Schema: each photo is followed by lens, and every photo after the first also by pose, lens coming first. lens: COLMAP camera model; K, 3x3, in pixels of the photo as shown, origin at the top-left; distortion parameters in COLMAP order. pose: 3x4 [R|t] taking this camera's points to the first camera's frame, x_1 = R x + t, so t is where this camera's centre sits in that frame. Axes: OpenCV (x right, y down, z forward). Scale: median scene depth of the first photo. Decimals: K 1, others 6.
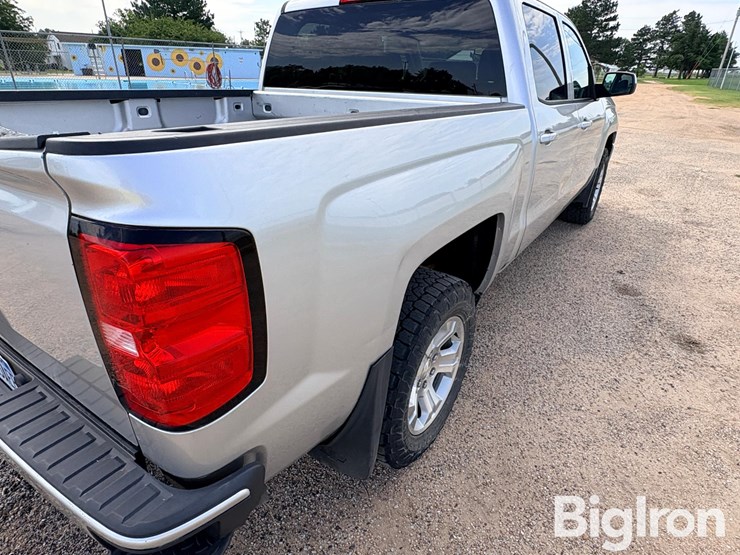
lens RADIAL K [[425.5, 0, 366.9], [0, 425.5, 276.3], [0, 0, 1]] dist [-0.003006, 0.002548]
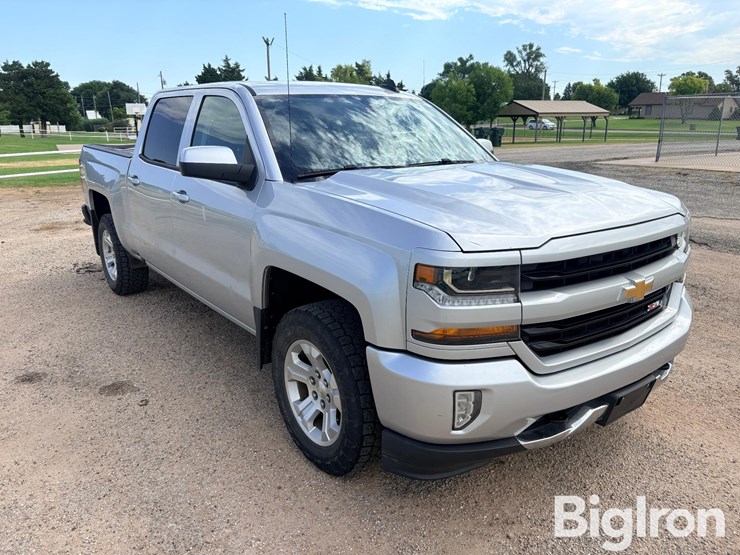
lens RADIAL K [[560.8, 0, 369.4], [0, 560.8, 279.2], [0, 0, 1]] dist [0.051717, -0.062321]
pose [[-0.303248, 0.243782, -0.921201, 1.521880], [-0.417776, 0.834849, 0.358456, -0.800657], [0.856449, 0.493557, -0.151320, 1.582933]]
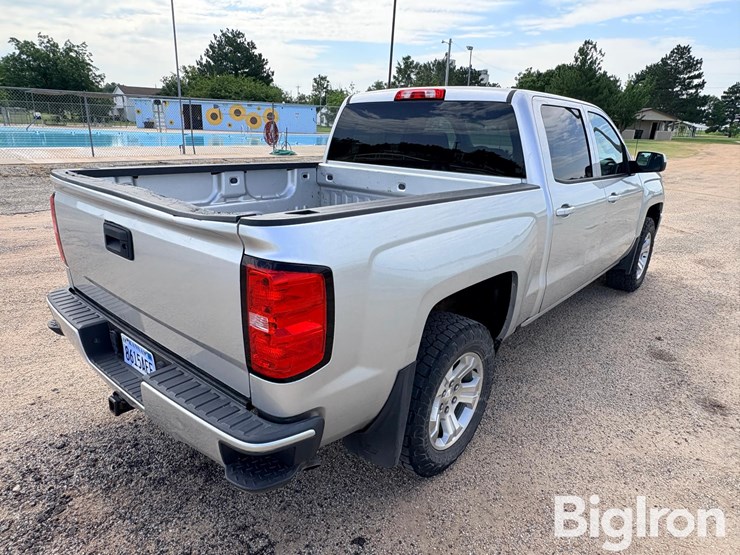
lens RADIAL K [[473.5, 0, 368.5], [0, 473.5, 276.8], [0, 0, 1]] dist [-0.001561, 0.003849]
pose [[0.993513, 0.046393, -0.103822, 0.021986], [-0.060426, 0.988810, -0.136391, 0.046672], [0.096333, 0.141780, 0.985200, -0.229505]]
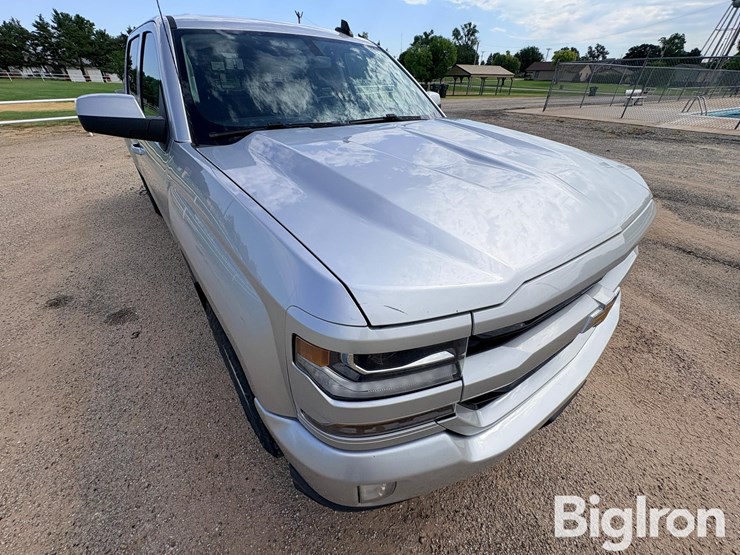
lens RADIAL K [[294.3, 0, 370.0], [0, 294.3, 277.5], [0, 0, 1]] dist [0.000803, -0.000412]
pose [[-0.295772, 0.519870, -0.801407, 1.017012], [-0.435753, 0.673146, 0.597489, -0.771800], [0.850081, 0.525936, 0.027437, 1.540011]]
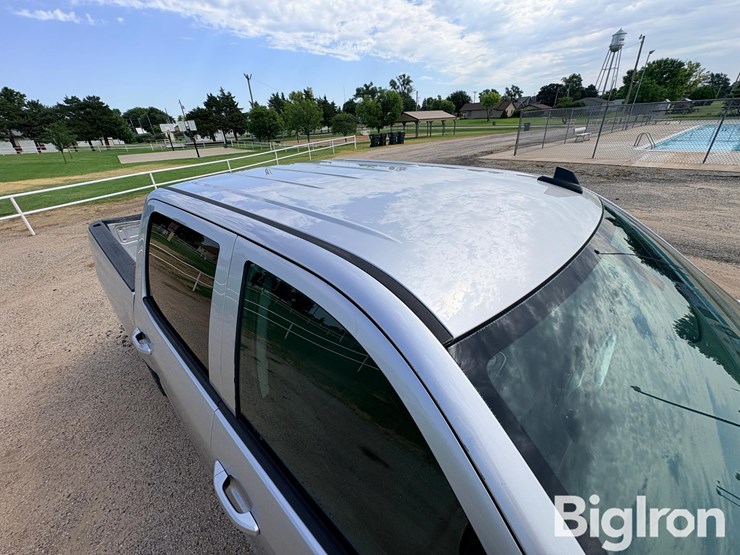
lens RADIAL K [[294.3, 0, 370.0], [0, 294.3, 277.5], [0, 0, 1]] dist [0.000803, -0.000412]
pose [[-0.139592, 0.453027, -0.880500, 0.640880], [-0.394483, 0.790154, 0.469083, -0.704611], [0.908238, 0.412823, 0.068412, 0.988760]]
